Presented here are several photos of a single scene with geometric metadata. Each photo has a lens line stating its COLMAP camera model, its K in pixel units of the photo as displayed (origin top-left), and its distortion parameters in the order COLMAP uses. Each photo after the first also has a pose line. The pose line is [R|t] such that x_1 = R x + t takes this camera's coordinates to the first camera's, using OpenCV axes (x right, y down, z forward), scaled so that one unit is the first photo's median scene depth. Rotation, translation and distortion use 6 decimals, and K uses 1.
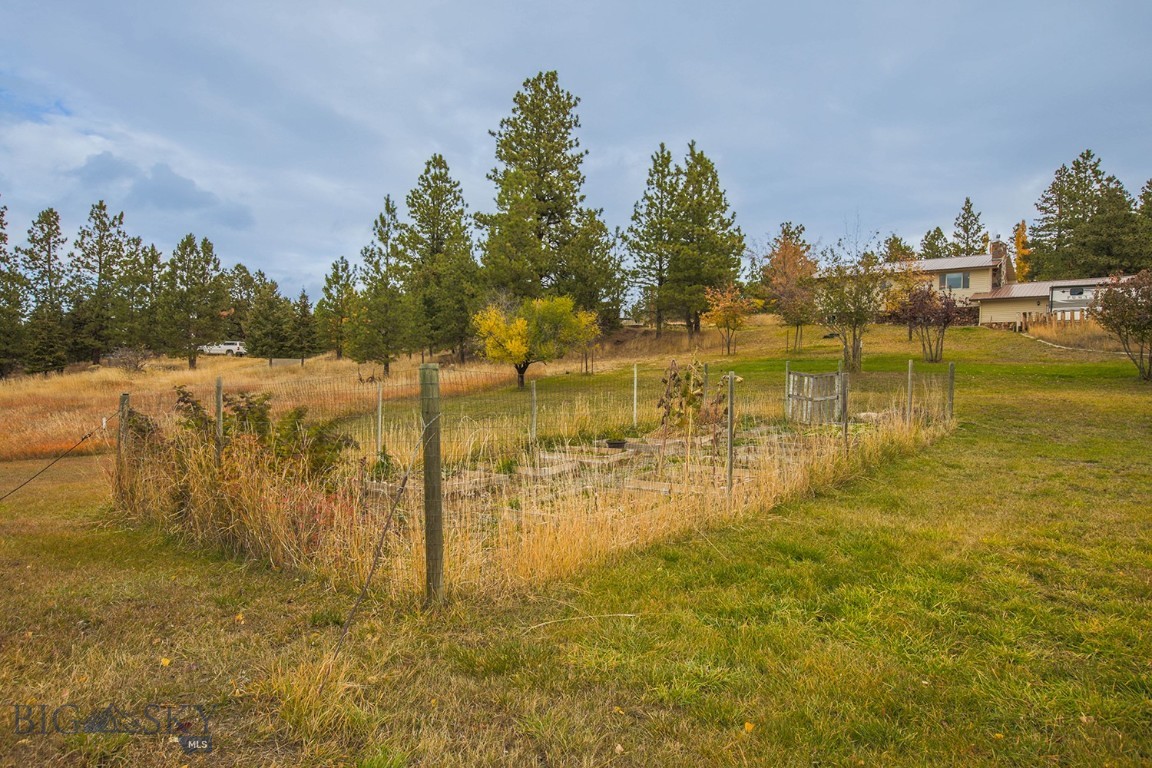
lens RADIAL K [[704.2, 0, 576.0], [0, 704.2, 384.0], [0, 0, 1]] dist [0.001366, 0.003553]
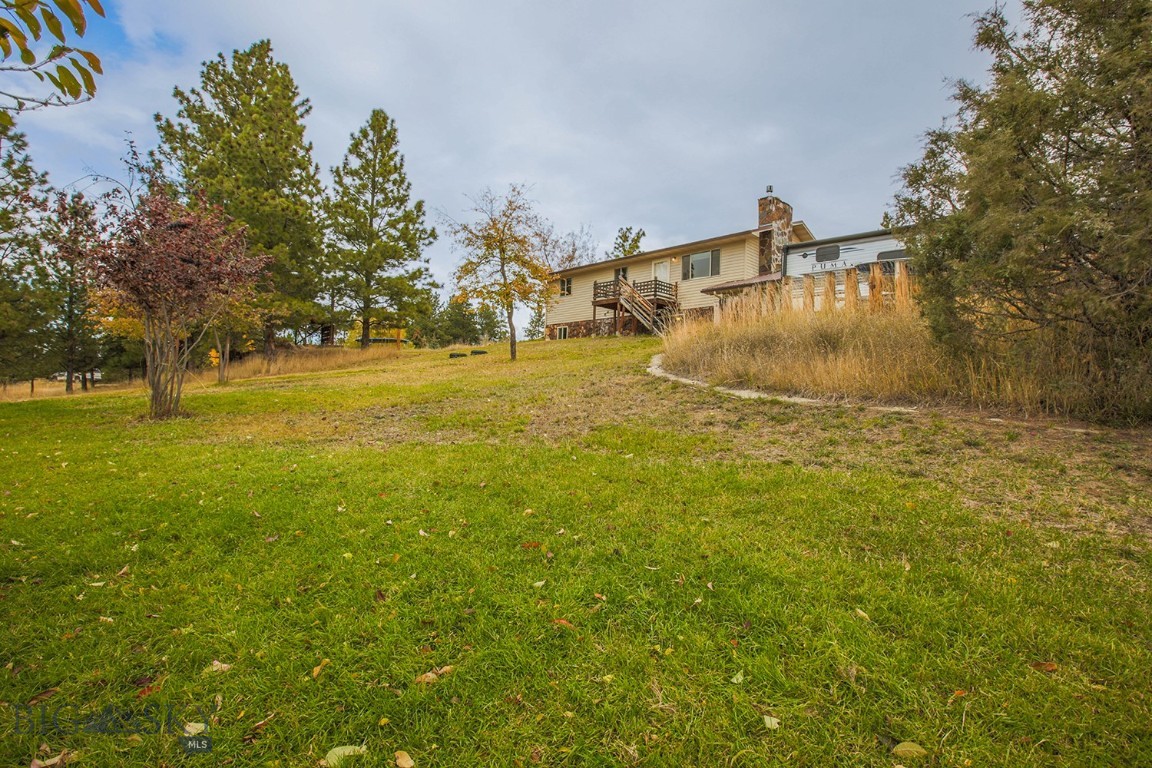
lens RADIAL K [[550.5, 0, 576.0], [0, 550.5, 384.0], [0, 0, 1]] dist [-0.028885, 0.000438]
pose [[0.994709, -0.003283, -0.102678, 0.394349], [0.000135, 0.999530, -0.030656, -0.021594], [0.102731, 0.030480, 0.994242, 0.421969]]
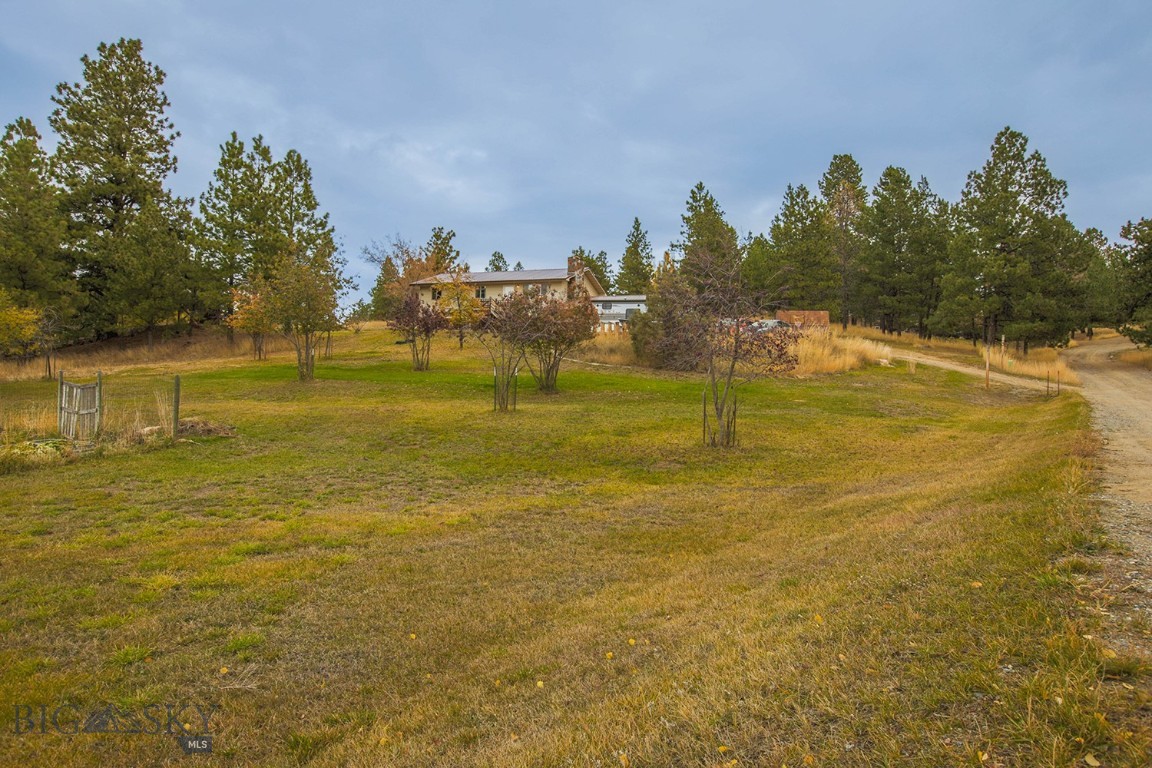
lens RADIAL K [[704.2, 0, 576.0], [0, 704.2, 384.0], [0, 0, 1]] dist [0.001366, 0.003553]
pose [[0.947766, -0.001500, 0.318963, 0.210721], [0.001800, 0.999998, -0.000645, -0.005171], [-0.318962, 0.001185, 0.947767, -0.025801]]
